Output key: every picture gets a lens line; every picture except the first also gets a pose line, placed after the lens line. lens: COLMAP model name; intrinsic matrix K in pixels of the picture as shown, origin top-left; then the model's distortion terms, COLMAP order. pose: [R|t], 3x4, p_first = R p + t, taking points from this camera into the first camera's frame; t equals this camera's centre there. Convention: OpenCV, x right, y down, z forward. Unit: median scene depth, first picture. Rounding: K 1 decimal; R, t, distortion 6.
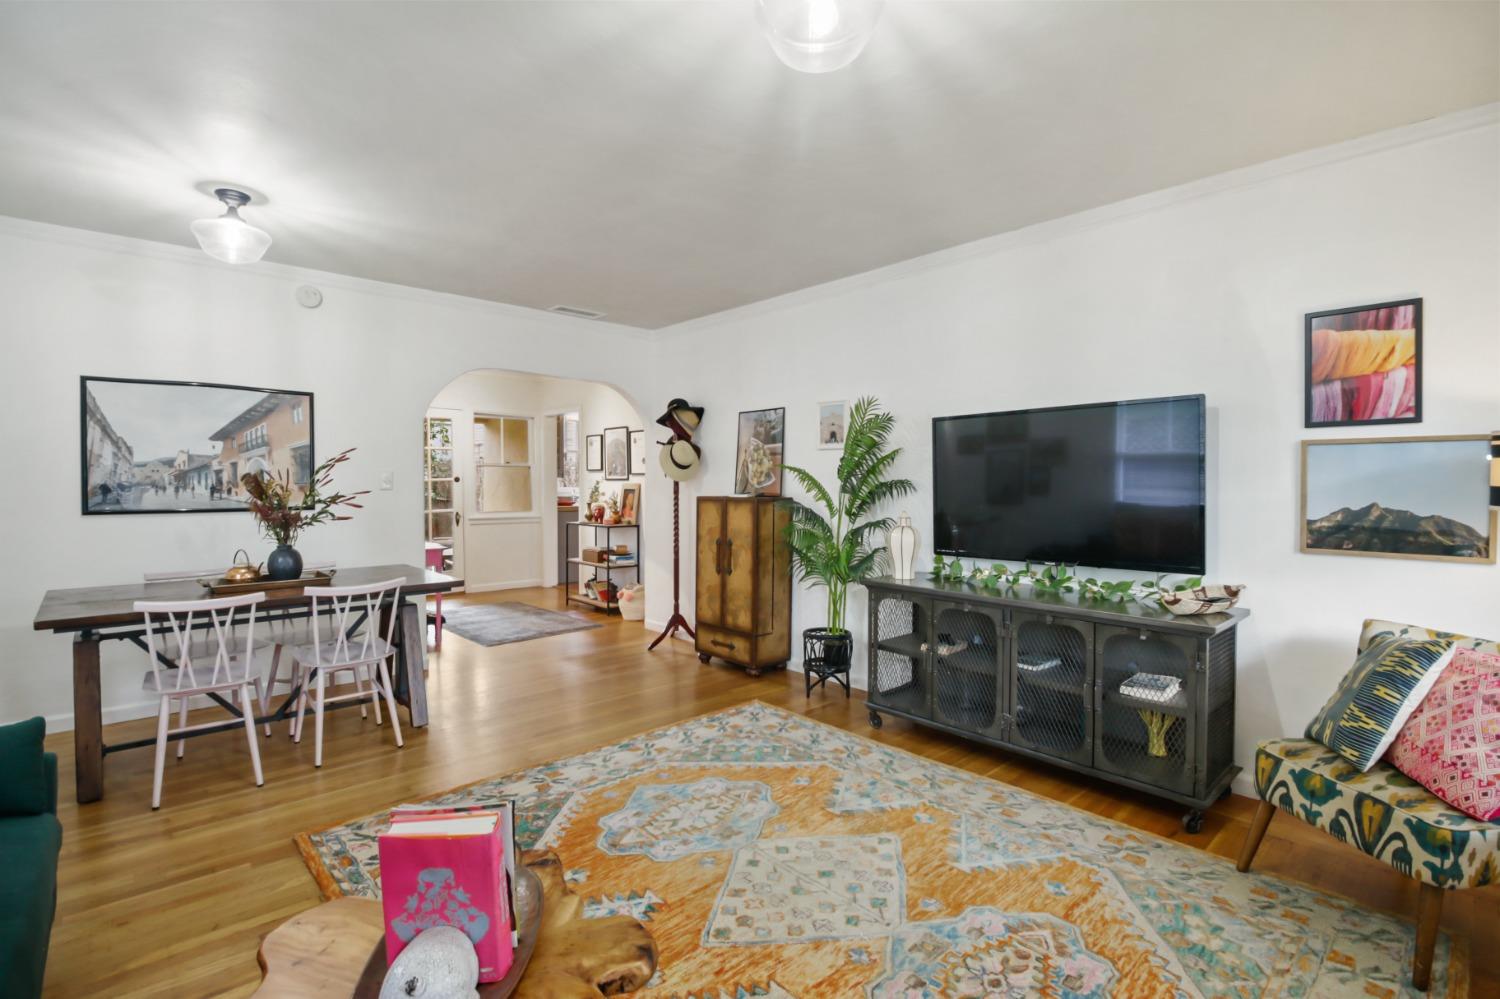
lens RADIAL K [[689.5, 0, 747.8], [0, 689.5, 494.1], [0, 0, 1]] dist [0.003187, -0.015958]
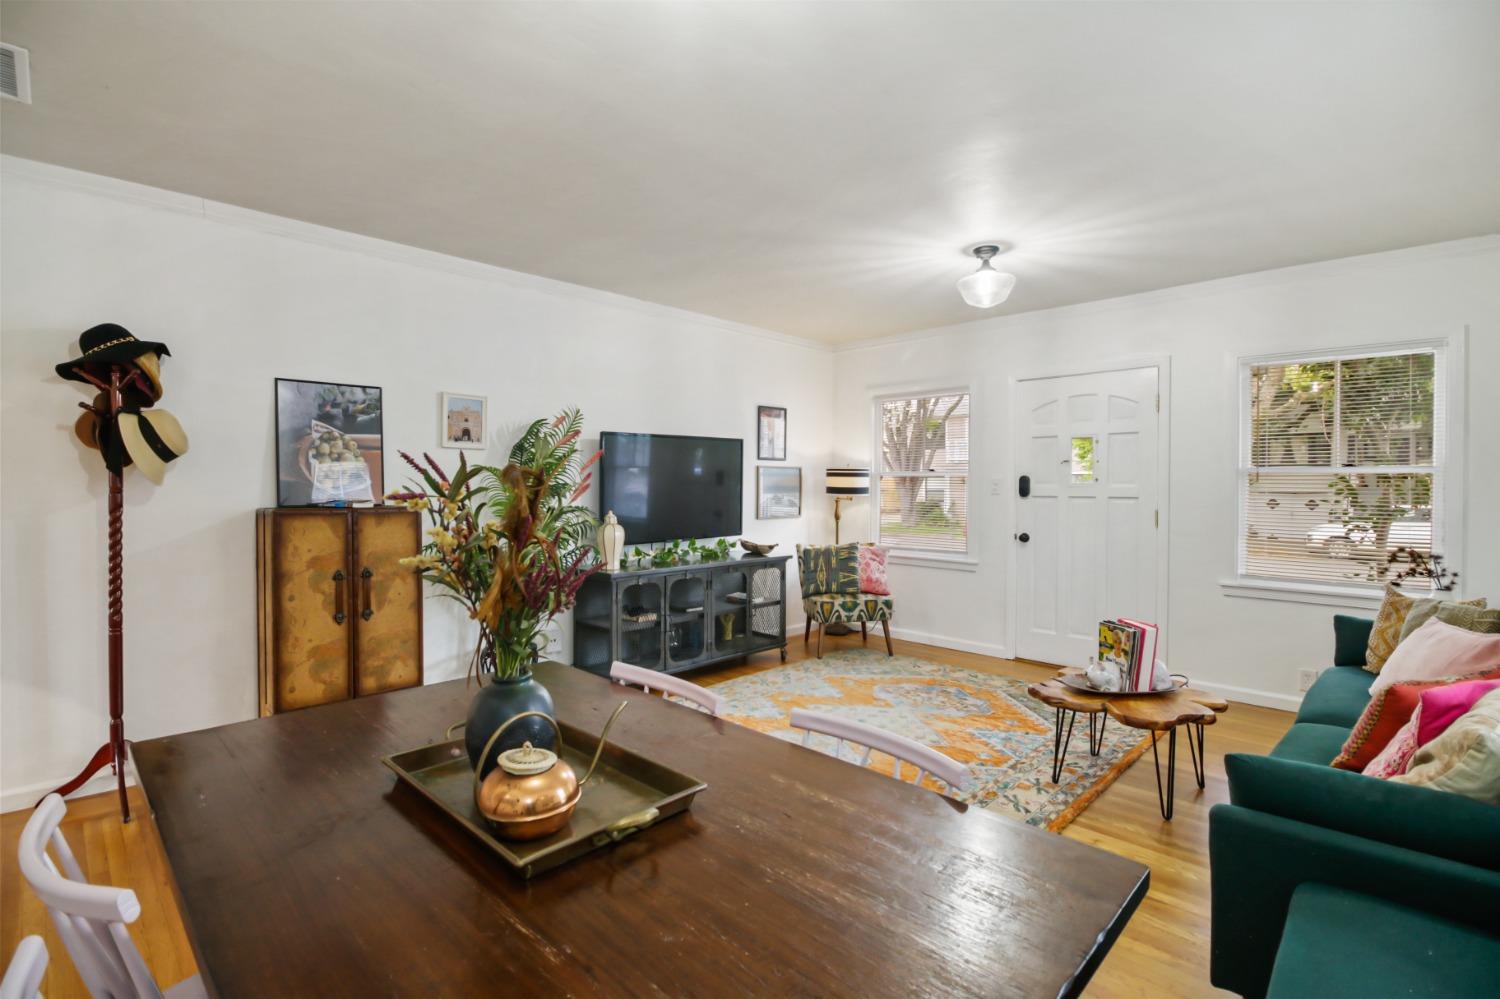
lens RADIAL K [[688.1, 0, 749.6], [0, 688.1, 492.8], [0, 0, 1]] dist [0.000879, -0.016485]
pose [[-0.046759, -0.012903, 0.998823, -1.036432], [0.015694, 0.999784, 0.013650, -0.019452], [-0.998783, 0.016314, -0.046546, 0.905396]]
